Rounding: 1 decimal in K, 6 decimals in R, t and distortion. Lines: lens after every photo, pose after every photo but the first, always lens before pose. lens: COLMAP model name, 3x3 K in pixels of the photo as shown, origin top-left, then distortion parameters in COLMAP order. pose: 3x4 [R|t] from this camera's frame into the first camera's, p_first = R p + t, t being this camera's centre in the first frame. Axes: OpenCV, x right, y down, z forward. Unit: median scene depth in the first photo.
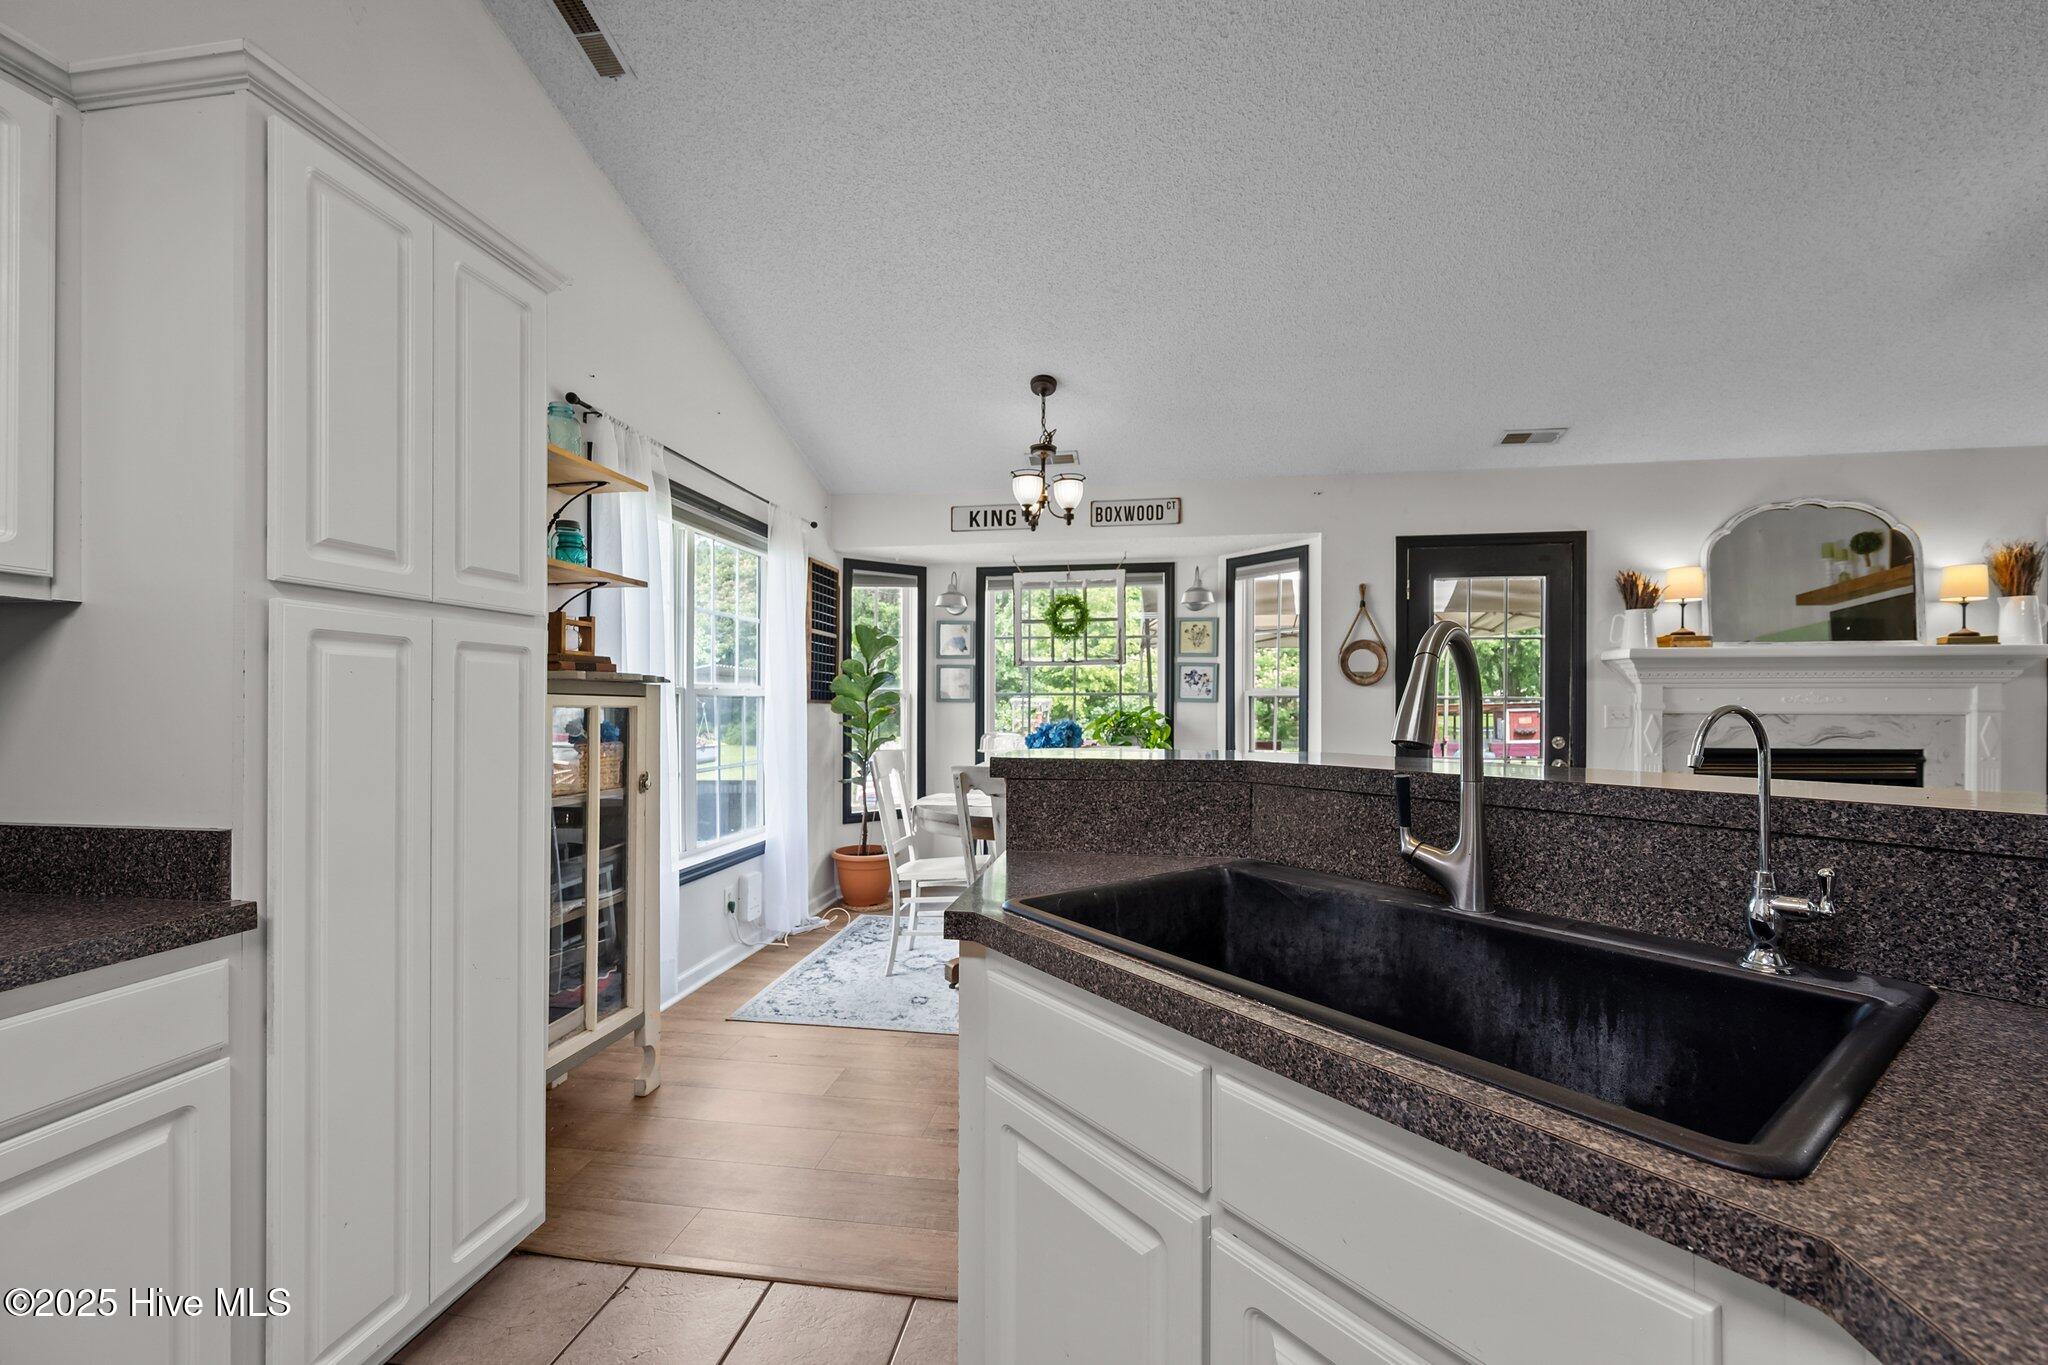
lens RADIAL K [[813.6, 0, 1025.2], [0, 813.6, 706.0], [0, 0, 1]] dist [-0.001028, 0.001240]
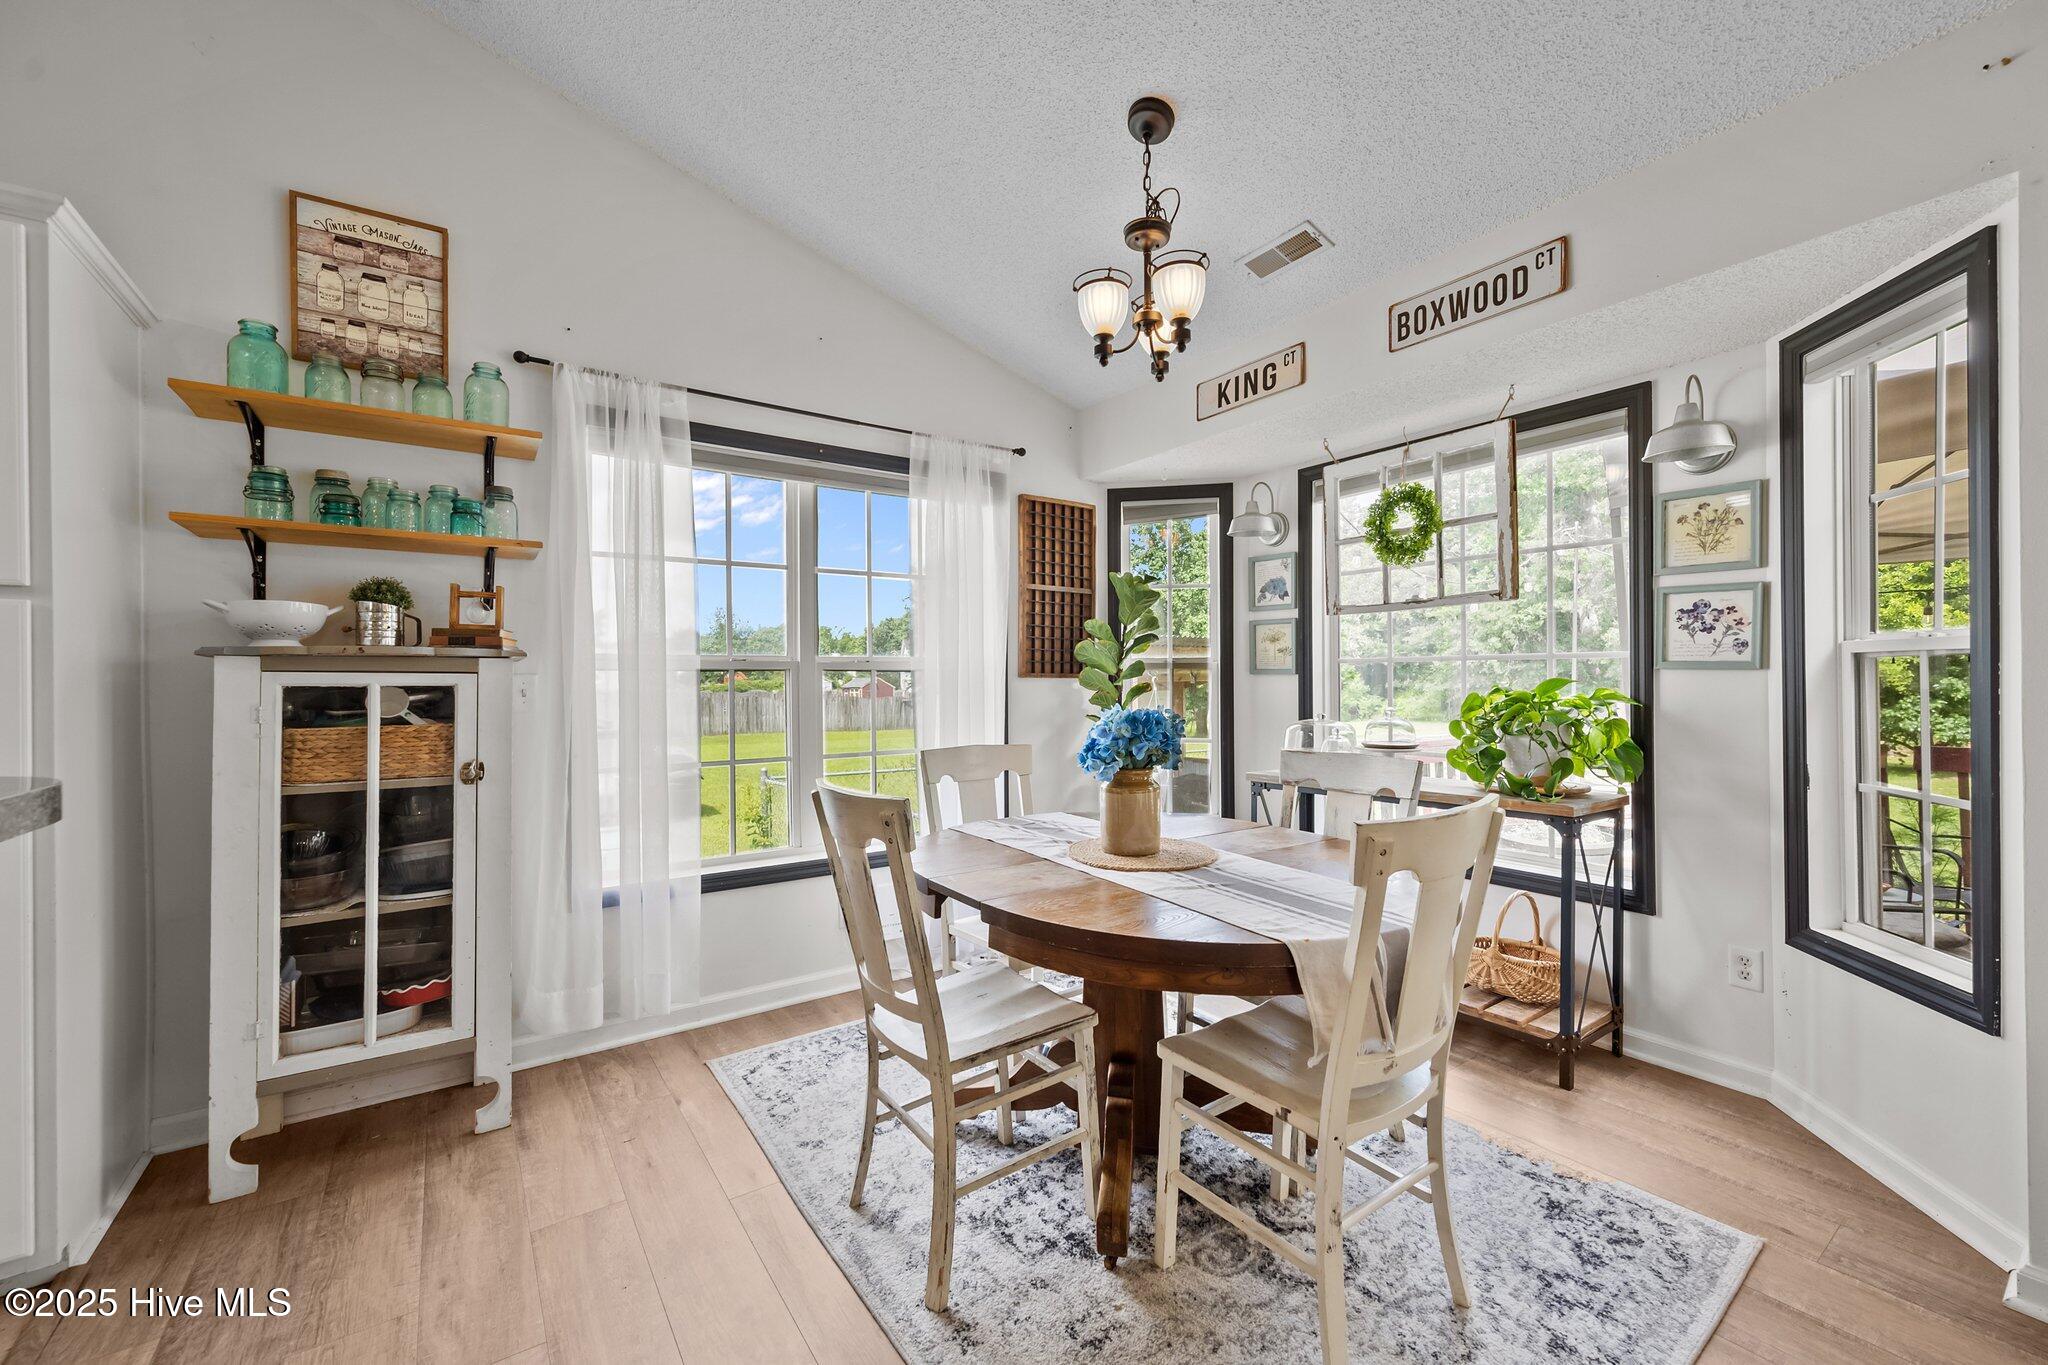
lens RADIAL K [[813.6, 0, 1033.9], [0, 813.6, 679.9], [0, 0, 1]] dist [-0.001028, 0.001240]
pose [[0.698354, -0.004999, -0.715735, 0.322042], [0.005926, 0.999982, -0.001202, -0.000095], [0.715728, -0.003402, 0.698371, 0.466765]]
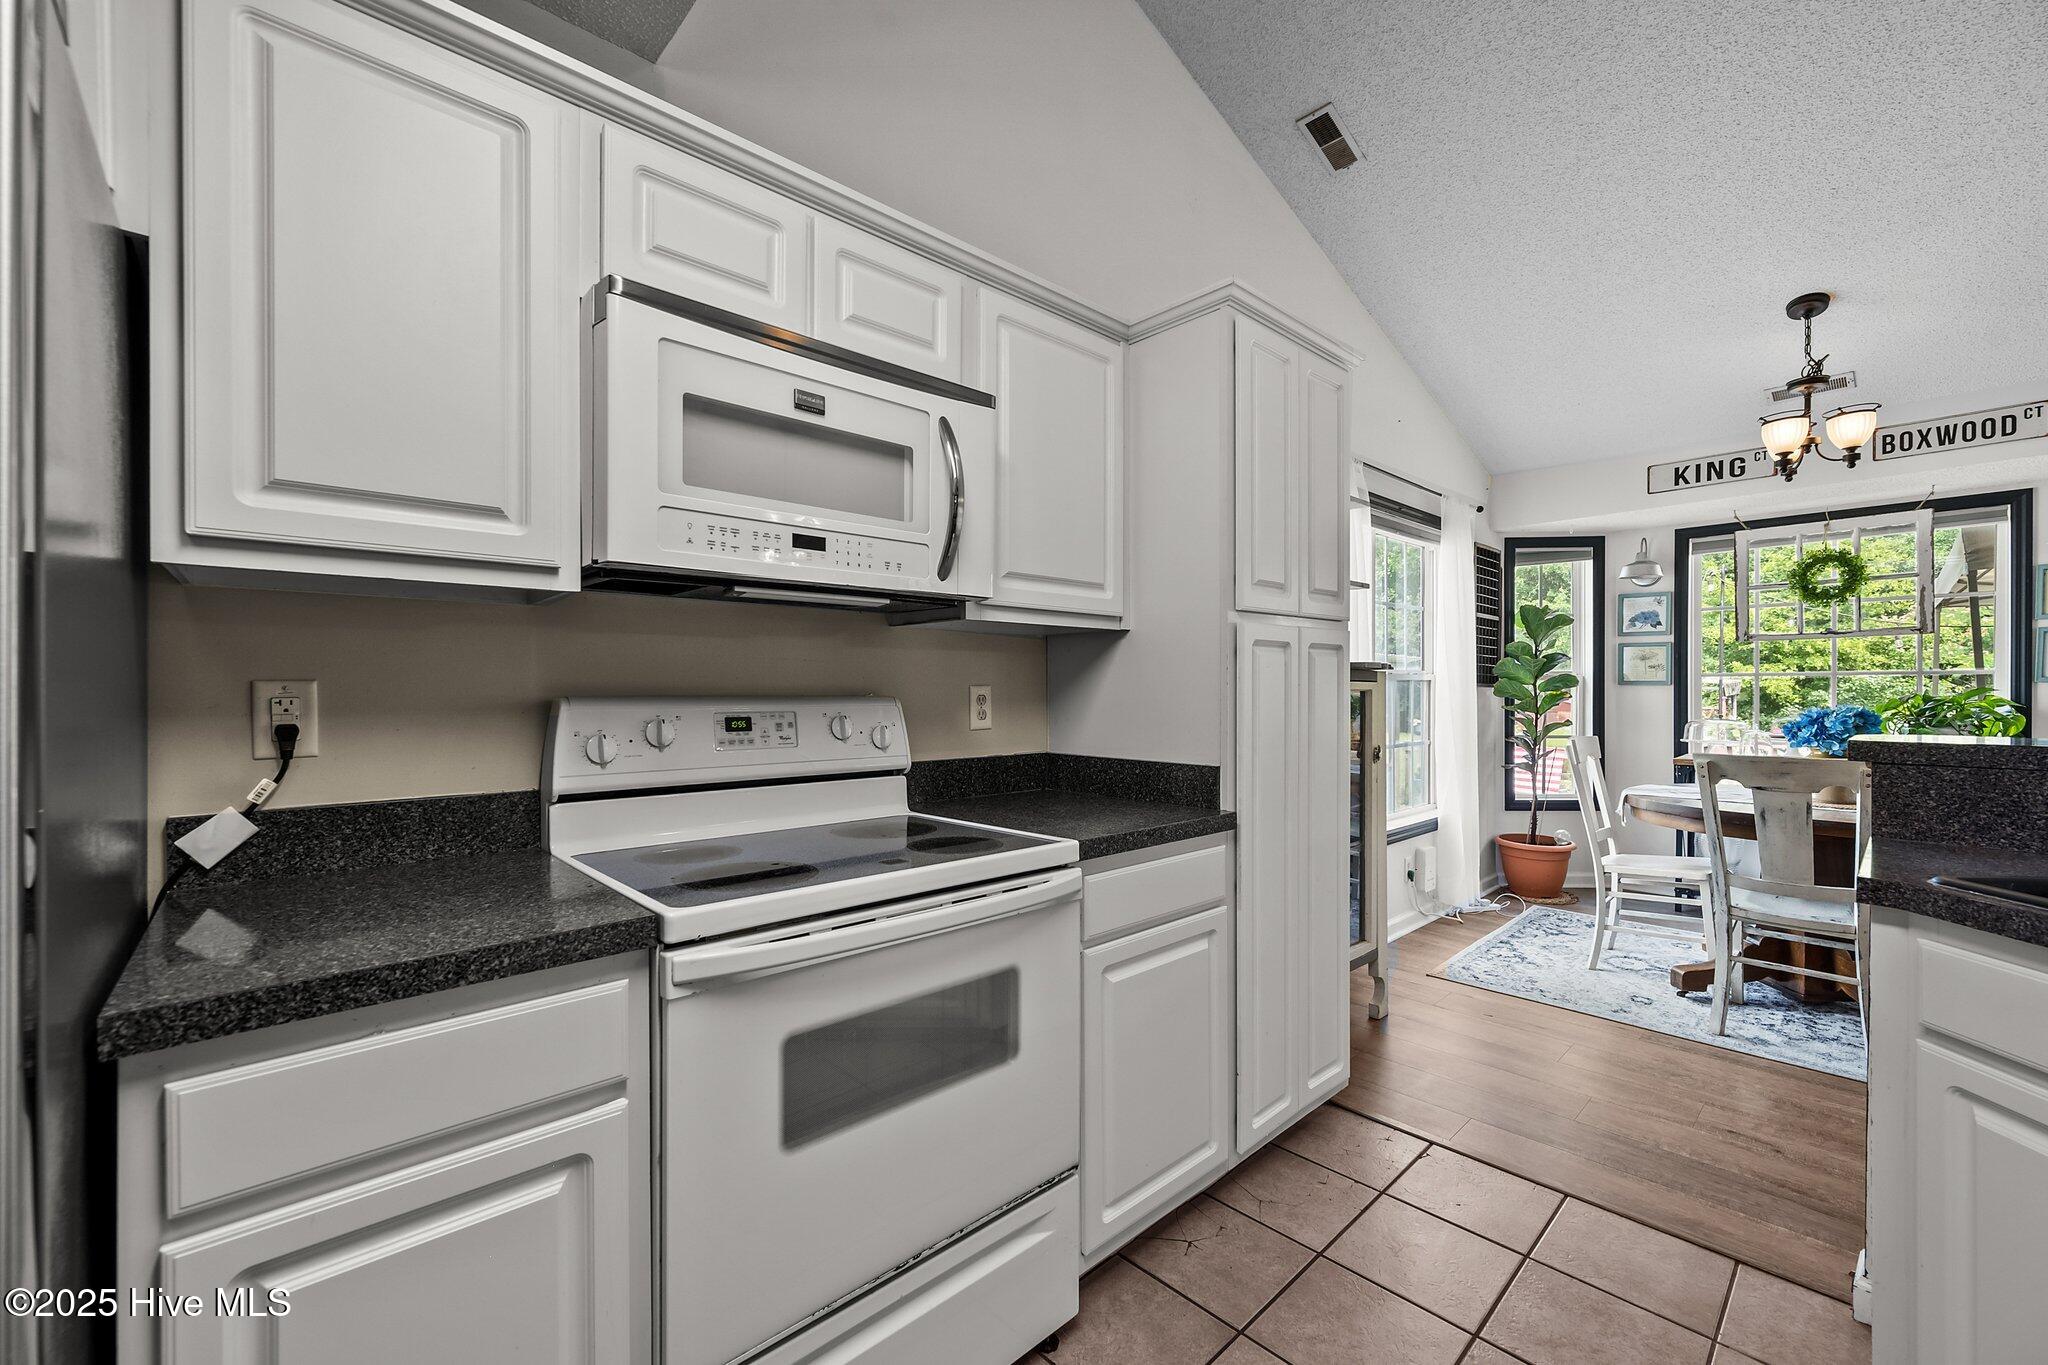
lens RADIAL K [[813.6, 0, 1026.5], [0, 813.6, 692.2], [0, 0, 1]] dist [-0.001028, 0.001240]
pose [[0.782057, -0.001349, -0.623205, -0.074057], [0.002578, 0.999996, 0.001071, 0.000691], [0.623202, -0.002444, 0.782057, -0.137911]]
